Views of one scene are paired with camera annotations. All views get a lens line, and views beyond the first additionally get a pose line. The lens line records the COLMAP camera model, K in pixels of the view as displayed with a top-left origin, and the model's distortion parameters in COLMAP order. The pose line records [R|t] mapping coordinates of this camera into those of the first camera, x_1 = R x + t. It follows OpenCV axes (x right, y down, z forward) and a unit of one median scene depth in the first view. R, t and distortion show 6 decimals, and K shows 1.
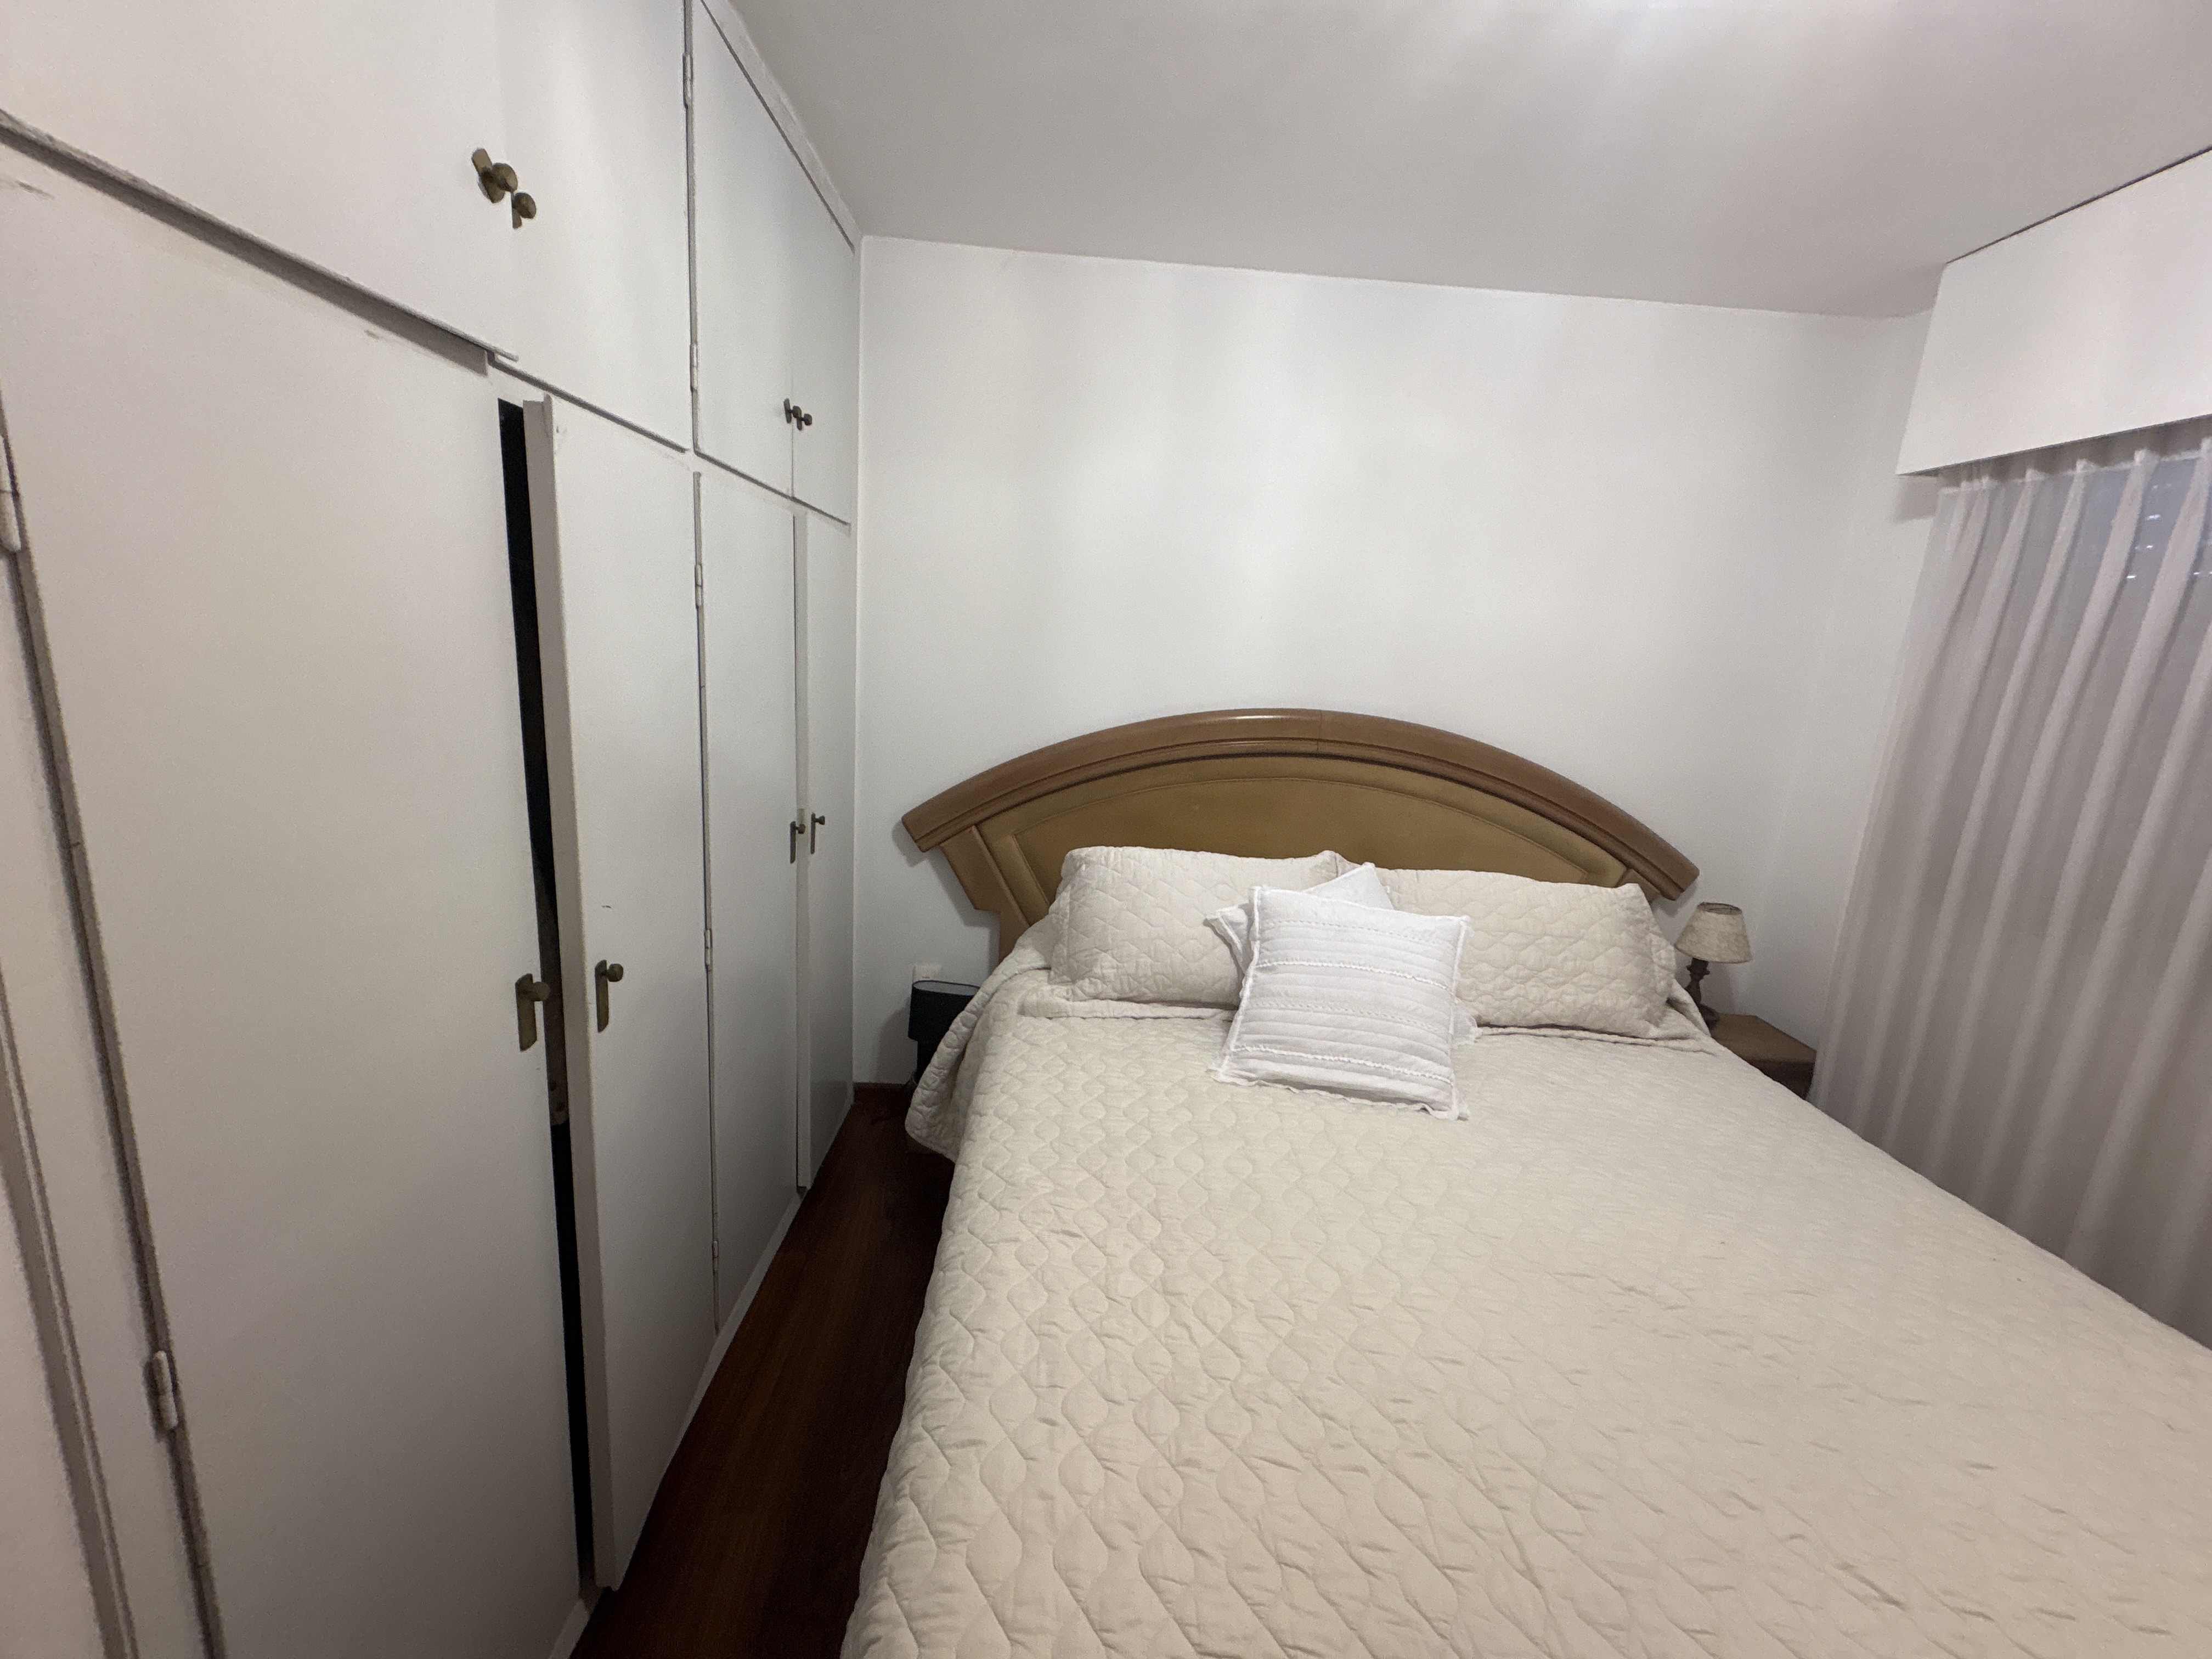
lens RADIAL K [[886.3, 0, 1095.3], [0, 886.3, 829.3], [0, 0, 1]] dist [-0.002248, 0.000340]
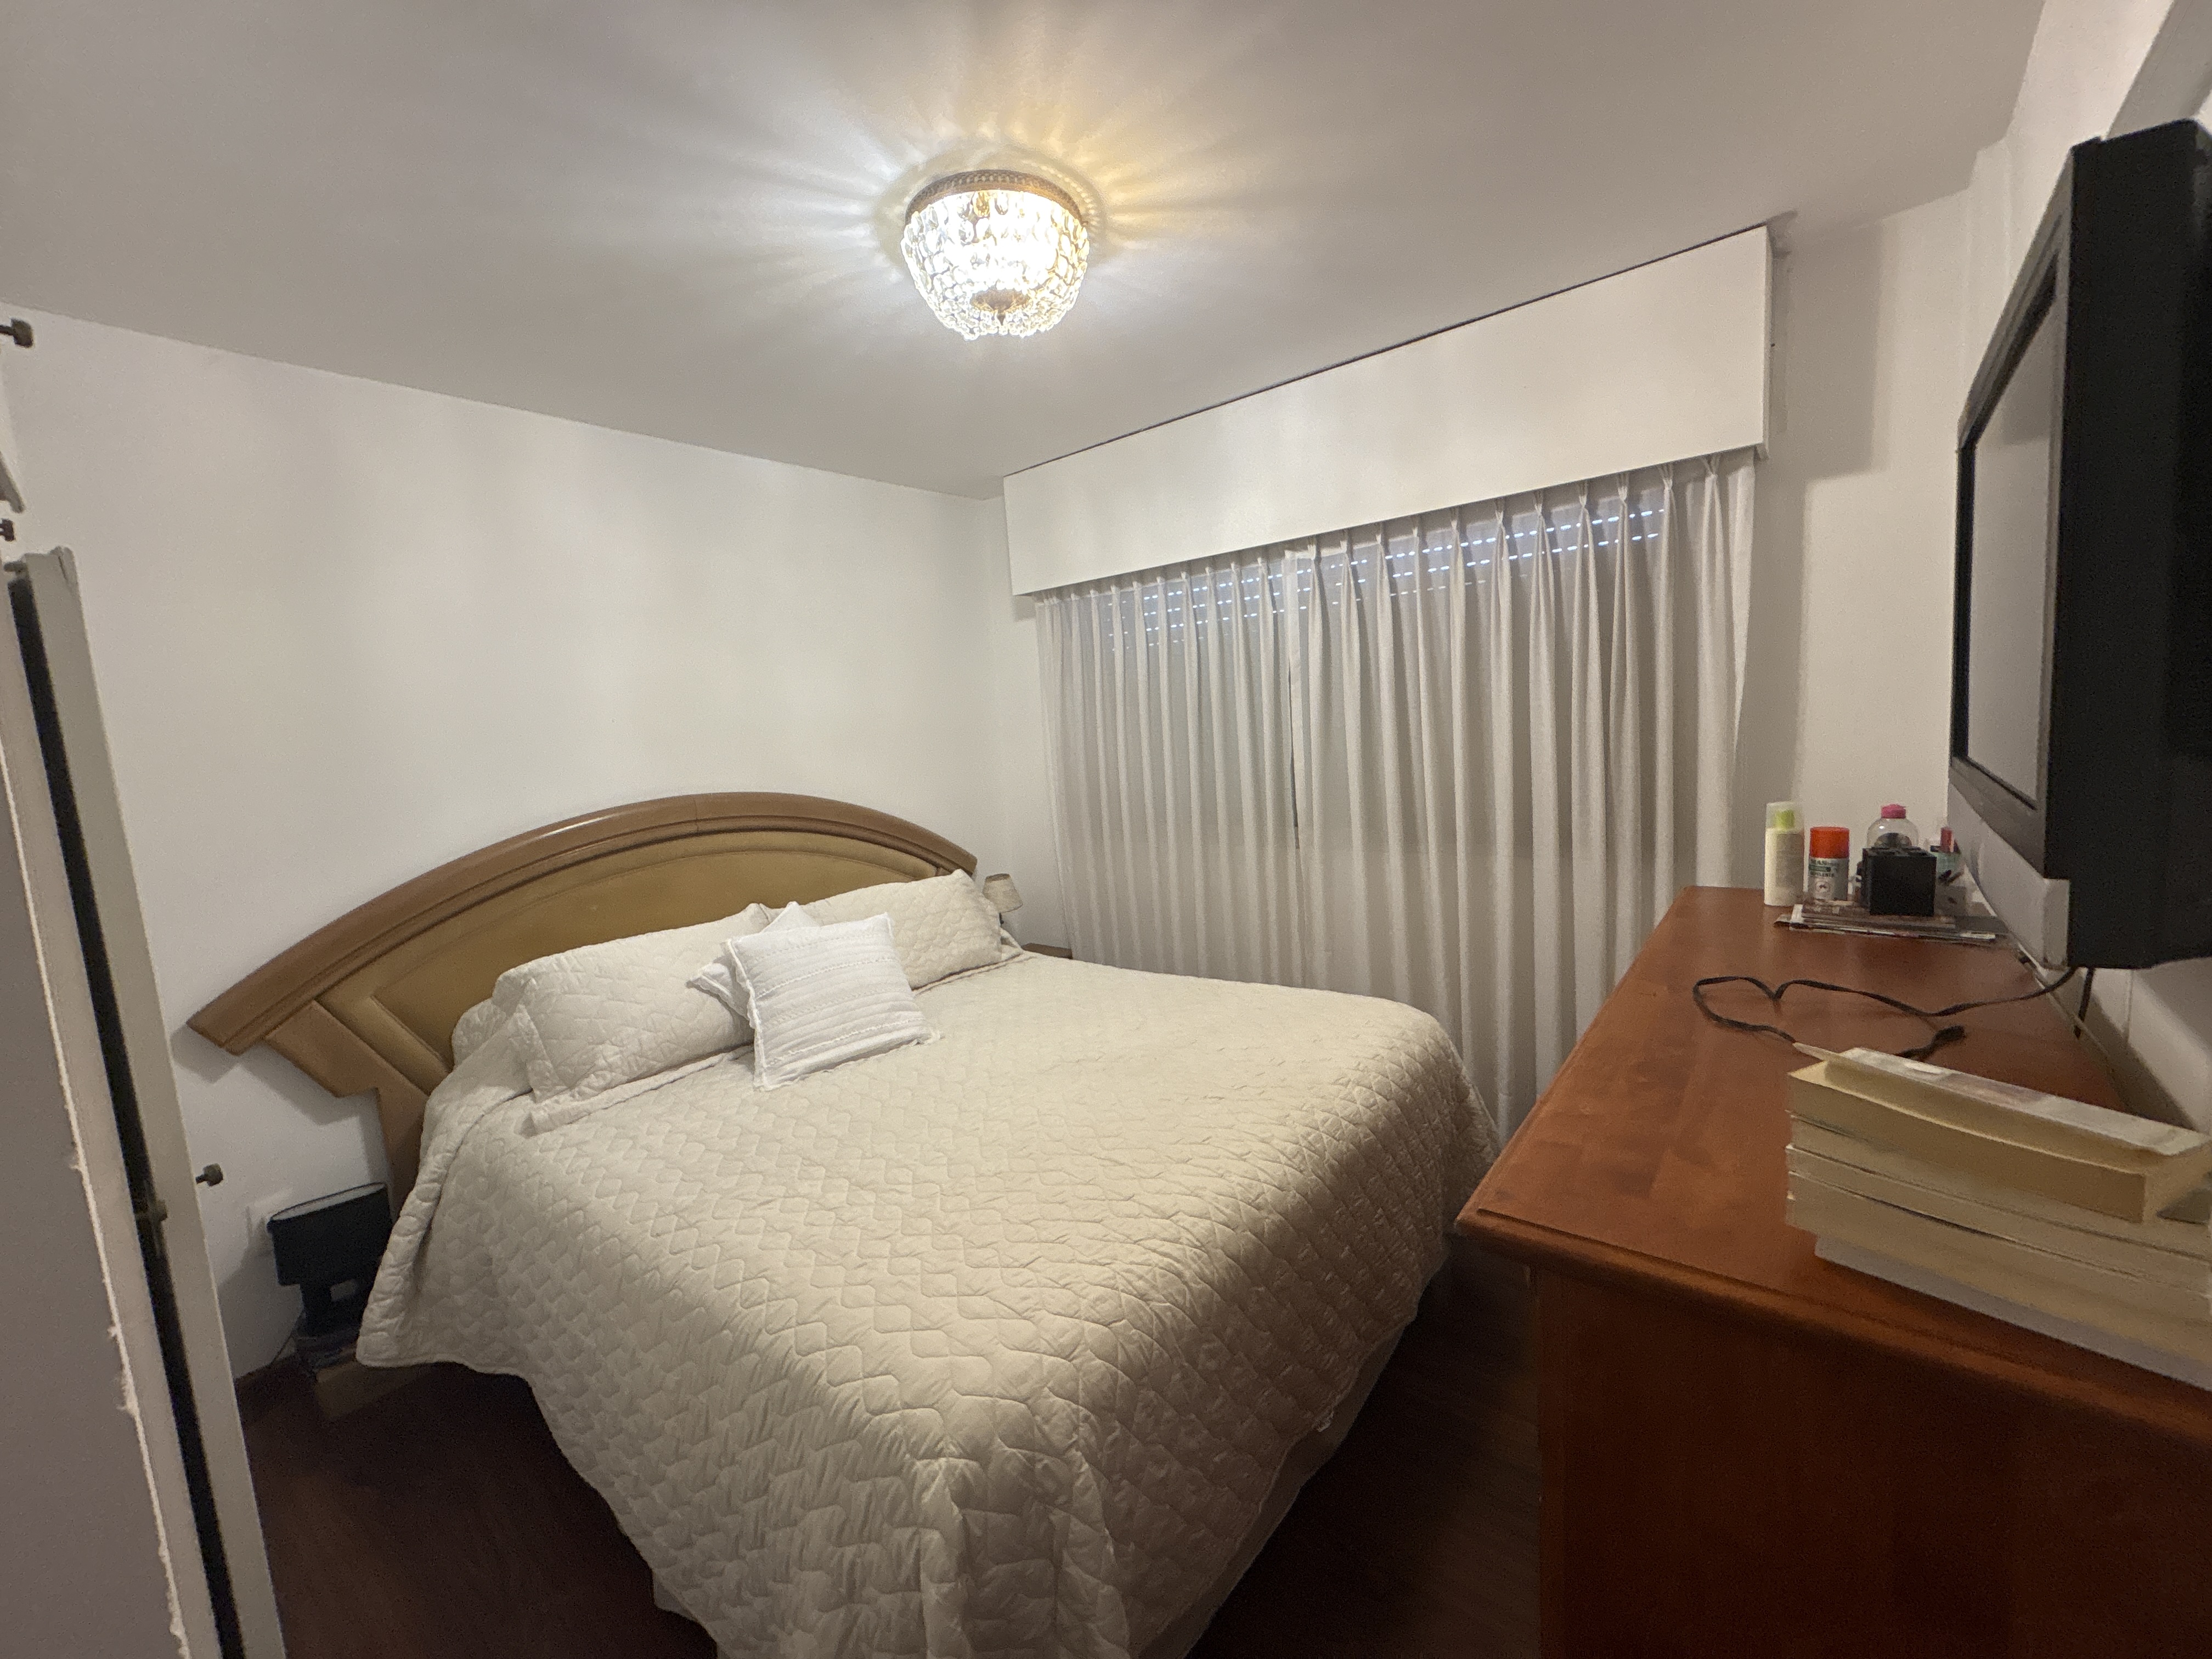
lens RADIAL K [[886.3, 0, 1095.3], [0, 886.3, 829.3], [0, 0, 1]] dist [-0.002248, 0.000340]
pose [[0.646377, -0.198545, 0.736734, -0.333802], [0.270340, 0.962509, 0.022206, 0.029608], [-0.713522, 0.184815, 0.675818, -0.166562]]
